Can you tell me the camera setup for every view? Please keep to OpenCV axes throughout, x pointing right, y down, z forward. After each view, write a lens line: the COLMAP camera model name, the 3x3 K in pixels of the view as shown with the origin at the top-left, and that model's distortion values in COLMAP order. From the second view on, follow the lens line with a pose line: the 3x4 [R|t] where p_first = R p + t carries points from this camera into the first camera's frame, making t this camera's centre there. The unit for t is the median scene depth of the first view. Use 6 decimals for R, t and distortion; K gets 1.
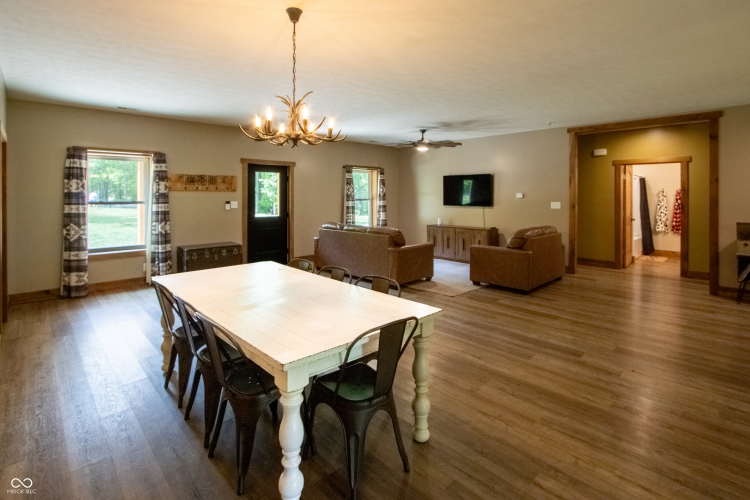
lens RADIAL K [[361.2, 0, 347.3], [0, 361.2, 196.3], [0, 0, 1]] dist [-0.017566, 0.003215]
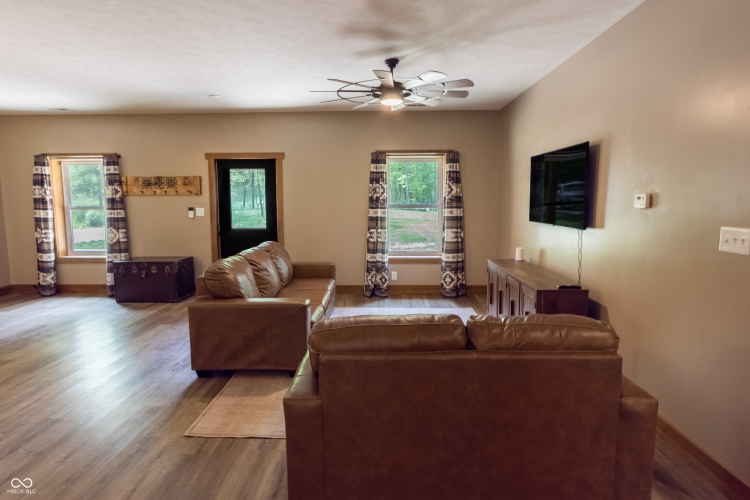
lens RADIAL K [[433.5, 0, 380.0], [0, 433.5, 243.5], [0, 0, 1]] dist [0.007638, 0.001392]
pose [[0.729526, 0.066496, -0.680713, 0.601722], [0.002327, 0.995016, 0.099692, -0.002120], [0.683949, -0.074312, 0.725735, 0.521667]]
